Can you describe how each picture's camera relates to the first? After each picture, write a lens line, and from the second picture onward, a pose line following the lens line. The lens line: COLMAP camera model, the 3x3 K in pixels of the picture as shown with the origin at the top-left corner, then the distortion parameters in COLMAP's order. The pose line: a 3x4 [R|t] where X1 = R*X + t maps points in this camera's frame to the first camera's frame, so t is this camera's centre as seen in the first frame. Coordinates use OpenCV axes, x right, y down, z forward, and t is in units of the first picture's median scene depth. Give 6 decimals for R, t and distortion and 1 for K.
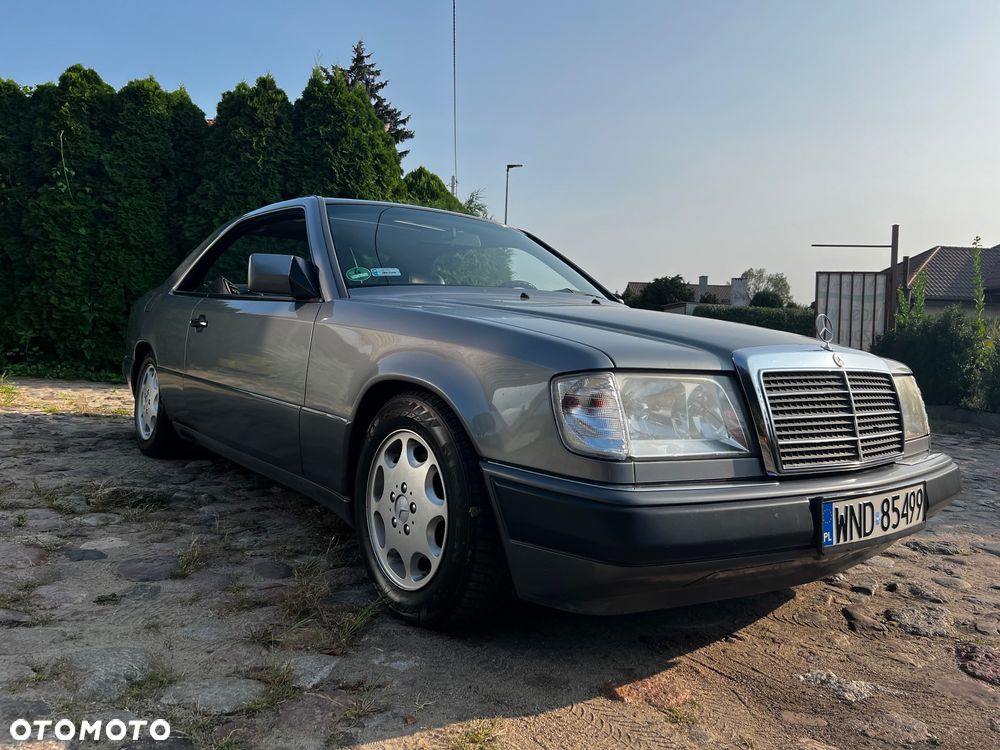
lens RADIAL K [[762.4, 0, 504.1], [0, 762.4, 370.2], [0, 0, 1]] dist [0.024815, -0.026050]
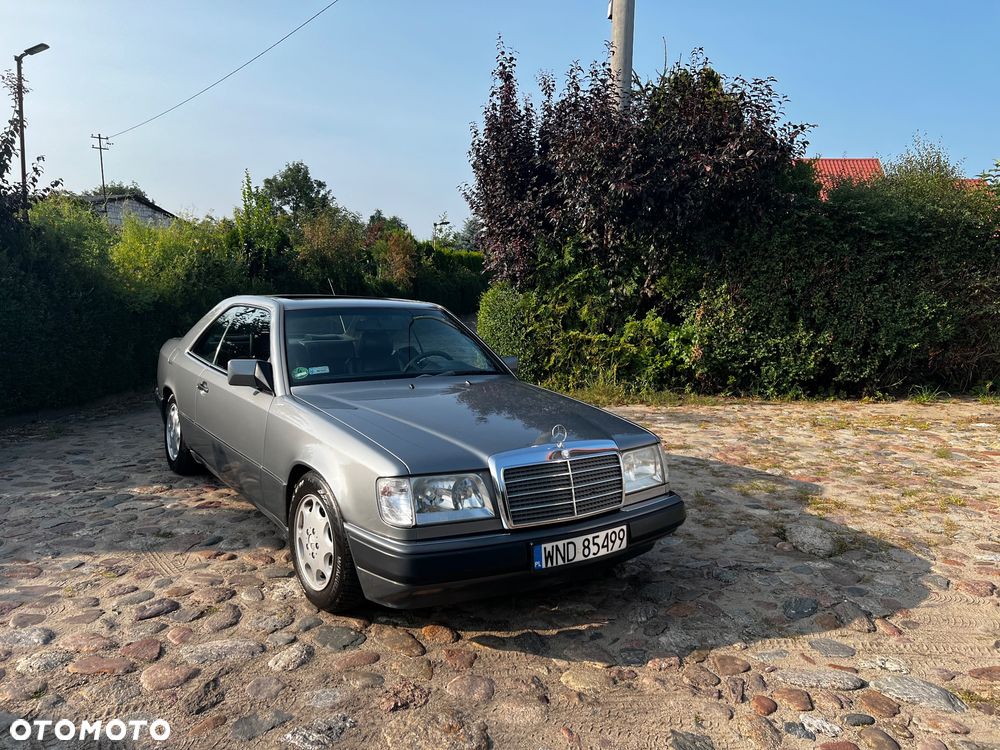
lens RADIAL K [[751.4, 0, 497.0], [0, 751.4, 374.9], [0, 0, 1]] dist [0.044052, -0.050039]
pose [[0.998501, -0.010106, -0.053801, 0.357584], [0.013644, 0.997739, 0.065801, -0.278119], [0.053014, -0.066436, 0.996381, -0.589695]]
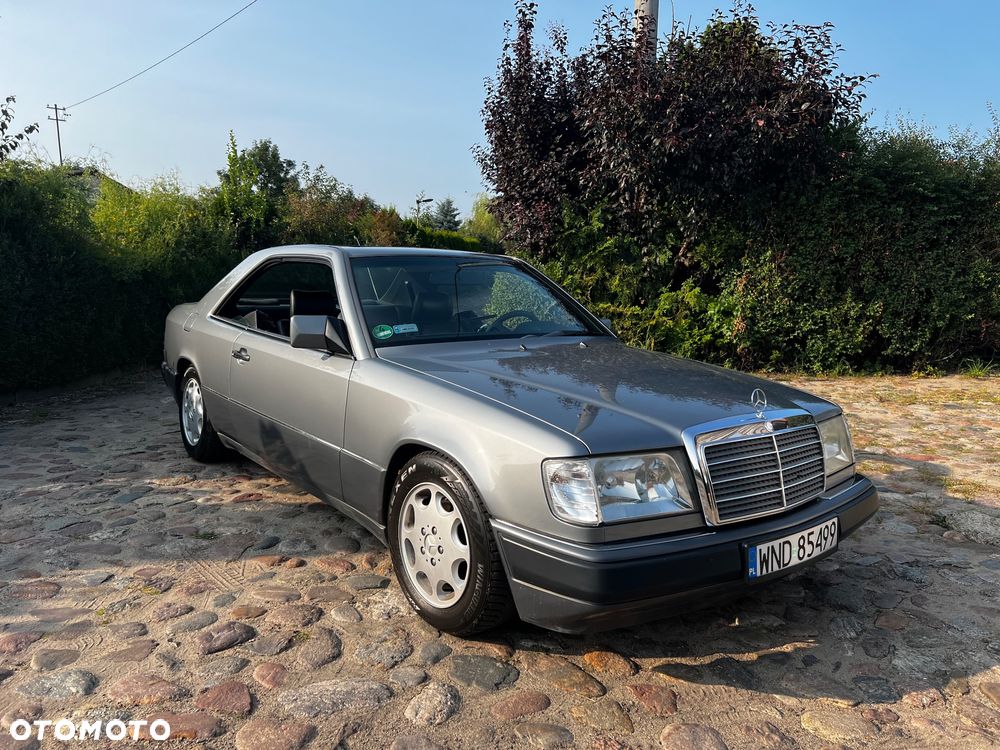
lens RADIAL K [[751.4, 0, 503.0], [0, 751.4, 380.5], [0, 0, 1]] dist [0.044052, -0.050039]
pose [[0.999852, -0.017016, -0.002347, -0.001702], [0.017160, 0.995639, 0.091700, -0.200699], [0.000776, -0.091727, 0.995784, -0.231437]]
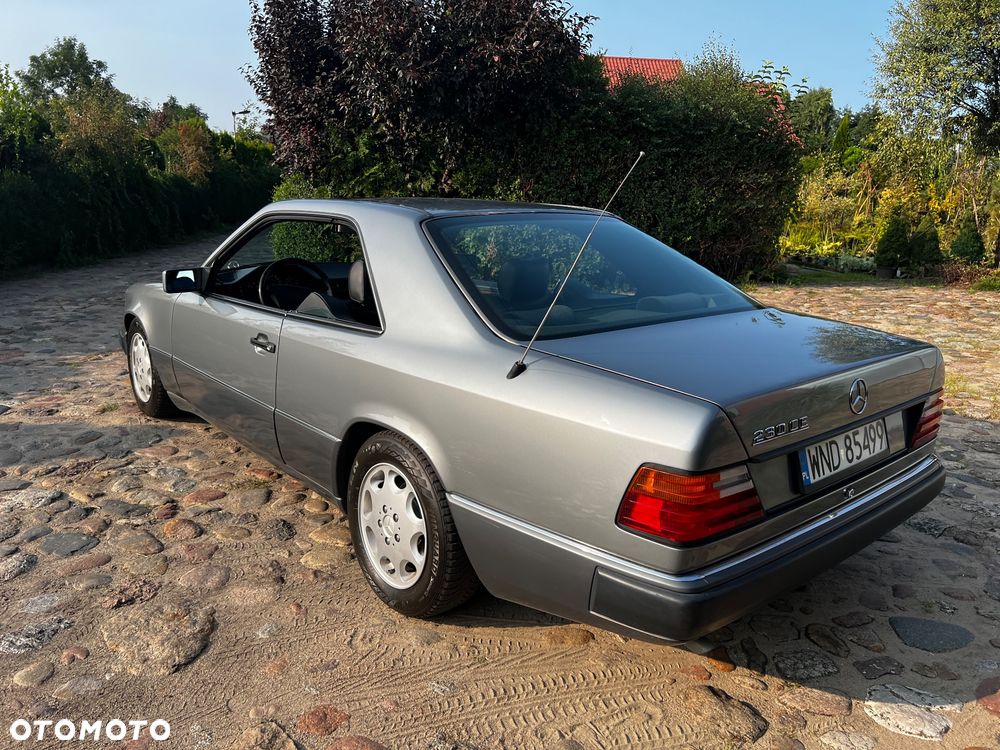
lens RADIAL K [[751.4, 0, 493.0], [0, 751.4, 376.5], [0, 0, 1]] dist [0.044052, -0.050039]
pose [[0.985876, -0.053509, 0.158702, 0.542065], [0.021215, 0.979854, 0.198587, -0.244151], [-0.166131, -0.192415, 0.967149, -0.610932]]
